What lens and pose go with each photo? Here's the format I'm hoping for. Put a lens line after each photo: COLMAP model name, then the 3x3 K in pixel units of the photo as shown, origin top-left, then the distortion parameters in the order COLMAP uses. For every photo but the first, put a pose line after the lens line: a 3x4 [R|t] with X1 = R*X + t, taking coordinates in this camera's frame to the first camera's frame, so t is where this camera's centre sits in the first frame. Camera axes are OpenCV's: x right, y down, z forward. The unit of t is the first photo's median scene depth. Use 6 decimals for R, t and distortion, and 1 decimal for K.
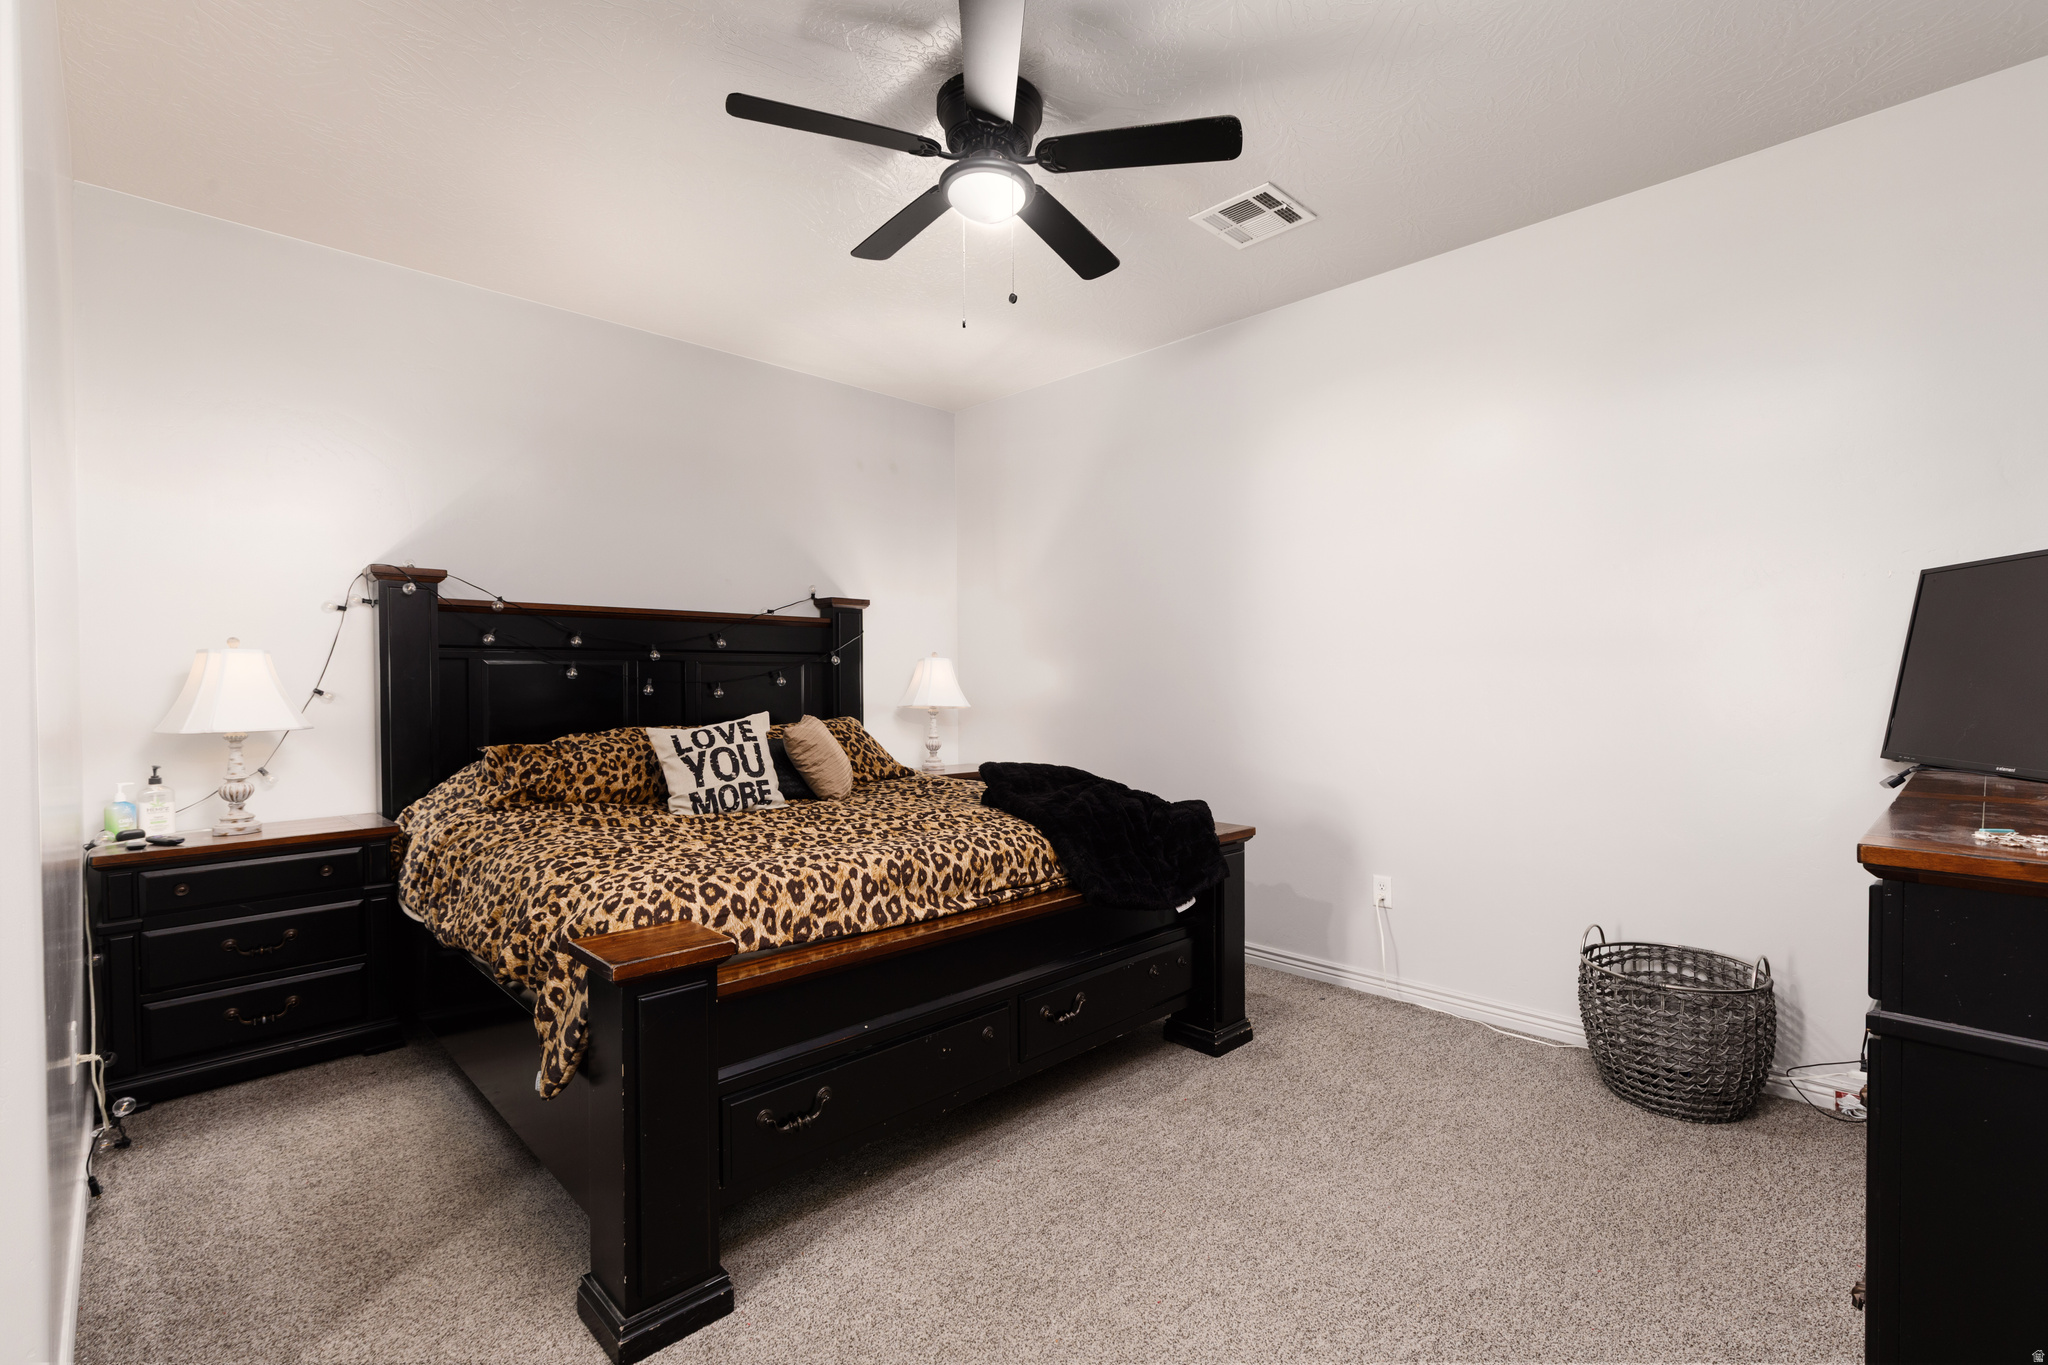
lens RADIAL K [[916.2, 0, 1037.6], [0, 916.2, 688.4], [0, 0, 1]] dist [0.008565, -0.001184]
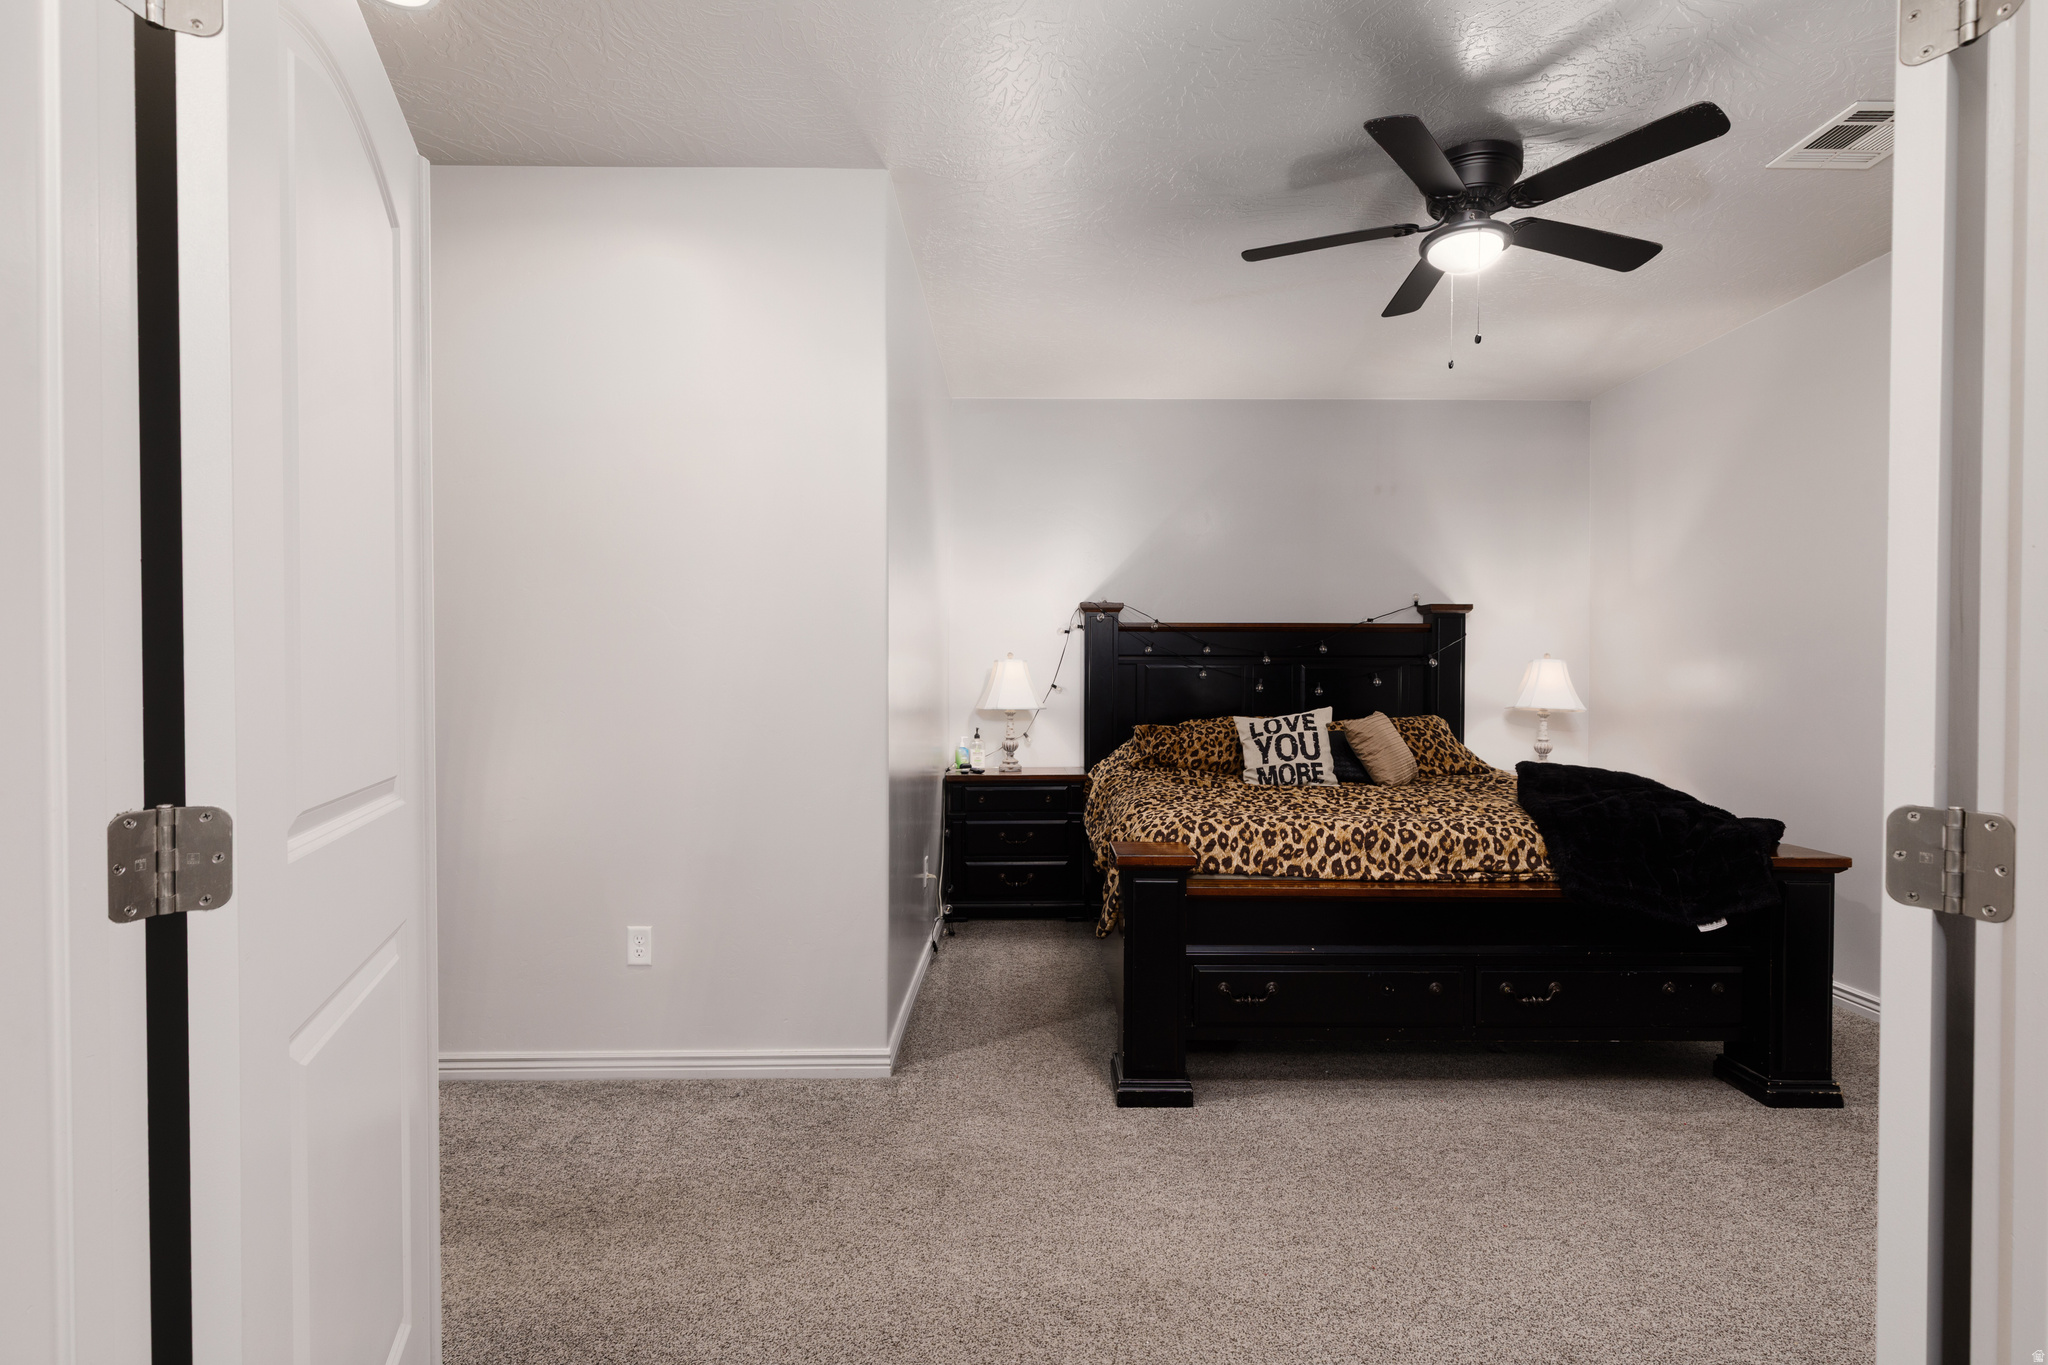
lens RADIAL K [[916.2, 0, 1040.3], [0, 916.2, 684.1], [0, 0, 1]] dist [0.008565, -0.001184]
pose [[0.716522, 0.009388, -0.697502, 0.323139], [-0.013688, 0.999906, -0.000602, 0.001971], [0.697431, 0.009978, 0.716583, -0.144909]]
